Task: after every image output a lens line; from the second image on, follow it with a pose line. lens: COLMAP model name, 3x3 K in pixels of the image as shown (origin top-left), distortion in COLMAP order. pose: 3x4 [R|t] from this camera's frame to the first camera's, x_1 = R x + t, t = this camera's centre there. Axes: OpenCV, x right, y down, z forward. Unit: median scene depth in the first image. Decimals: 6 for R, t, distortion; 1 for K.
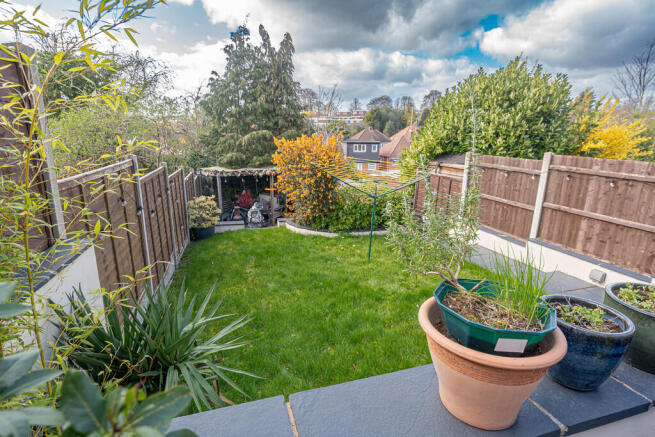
lens RADIAL K [[340.2, 0, 330.4], [0, 340.2, 217.6], [0, 0, 1]] dist [-0.031194, -0.000178]
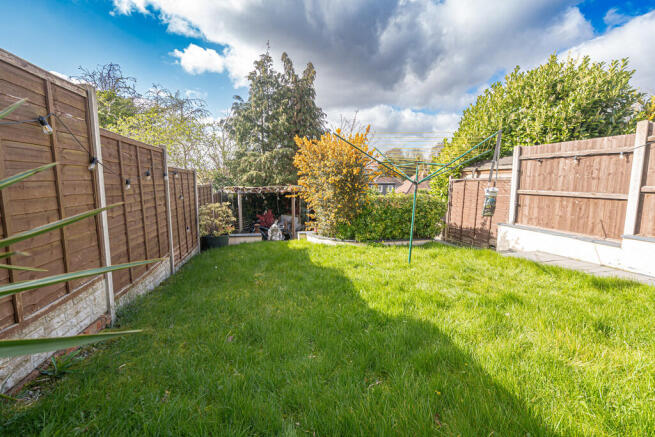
lens RADIAL K [[305.8, 0, 326.9], [0, 305.8, 221.3], [0, 0, 1]] dist [-0.016103, 0.002155]
pose [[0.997202, -0.013040, -0.073603, -0.018268], [0.004430, 0.993245, -0.115952, 0.077044], [0.074618, 0.115301, 0.990524, 0.198738]]
